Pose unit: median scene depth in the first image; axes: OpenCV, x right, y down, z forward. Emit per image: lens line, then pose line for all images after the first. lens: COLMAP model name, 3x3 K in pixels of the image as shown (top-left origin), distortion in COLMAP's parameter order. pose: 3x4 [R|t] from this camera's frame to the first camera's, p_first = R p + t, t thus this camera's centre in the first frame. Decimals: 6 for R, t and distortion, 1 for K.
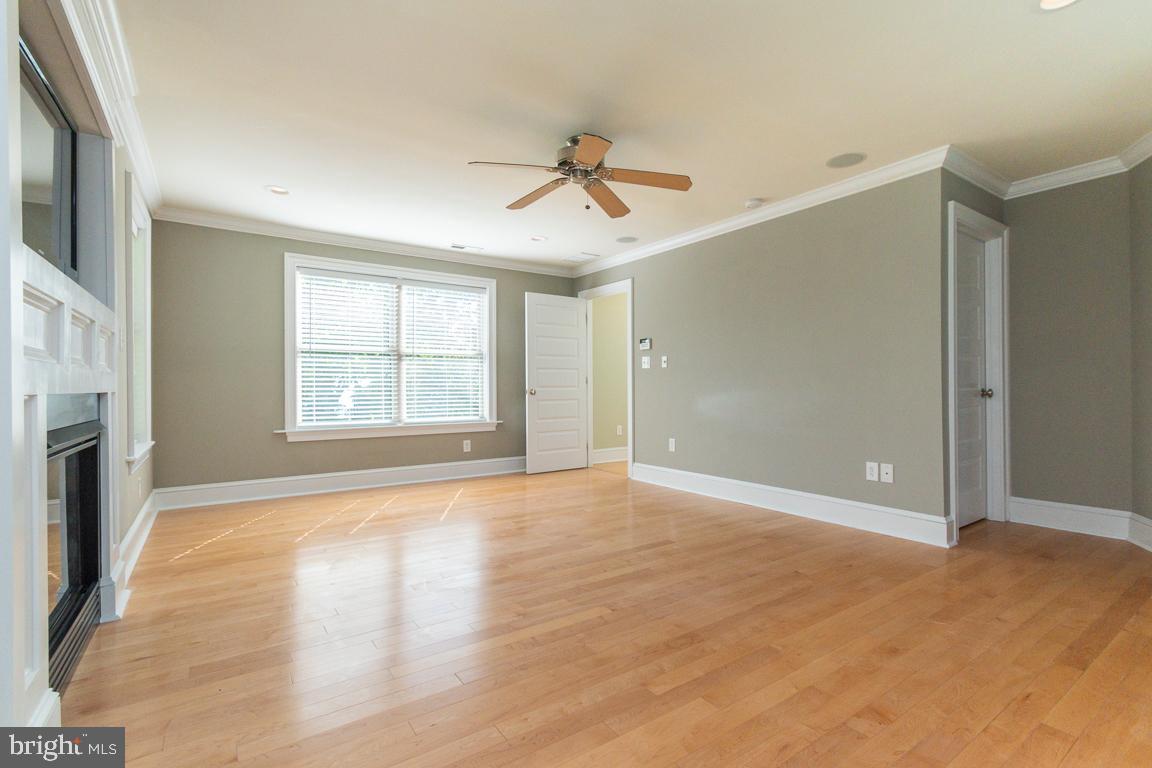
lens RADIAL K [[520.5, 0, 576.0], [0, 520.5, 384.0], [0, 0, 1]] dist [0.000326, 0.000212]
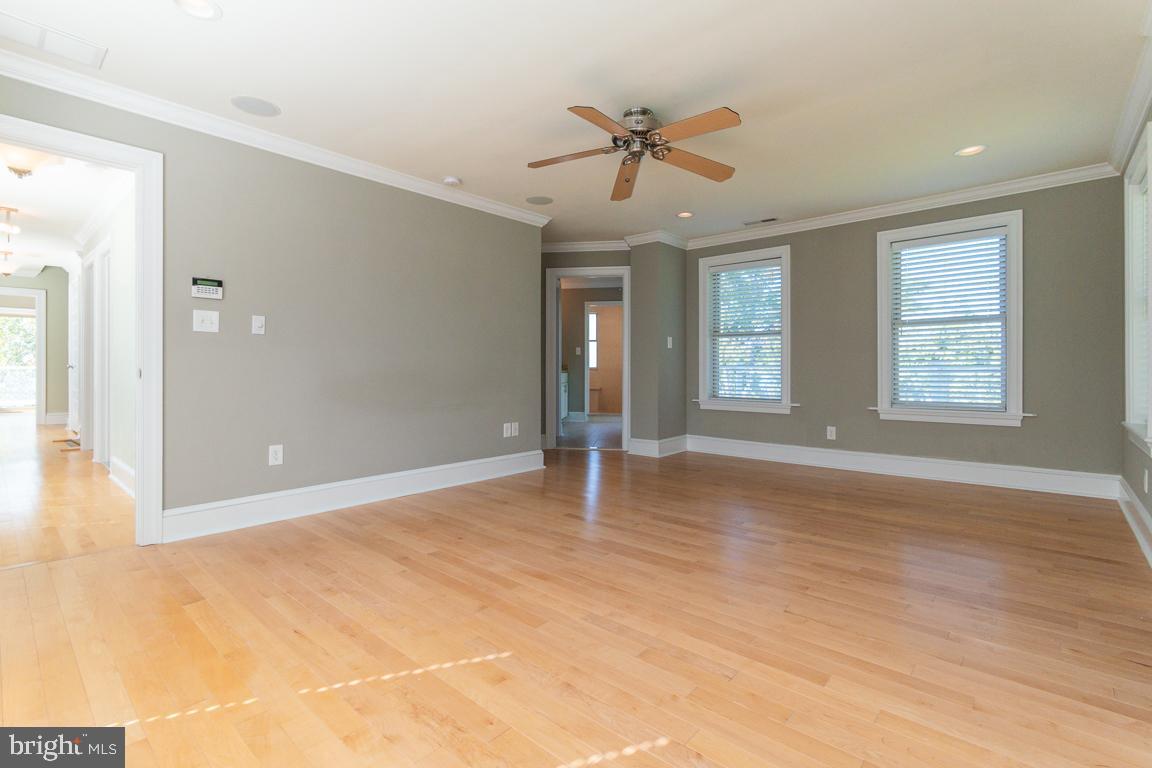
lens RADIAL K [[523.9, 0, 576.5], [0, 523.9, 363.4], [0, 0, 1]] dist [0.002287, 0.000313]
pose [[-0.223832, 0.018619, 0.974450, -0.789145], [0.001326, 0.999822, -0.018799, 0.023974], [-0.974627, -0.002916, -0.223817, 1.152731]]
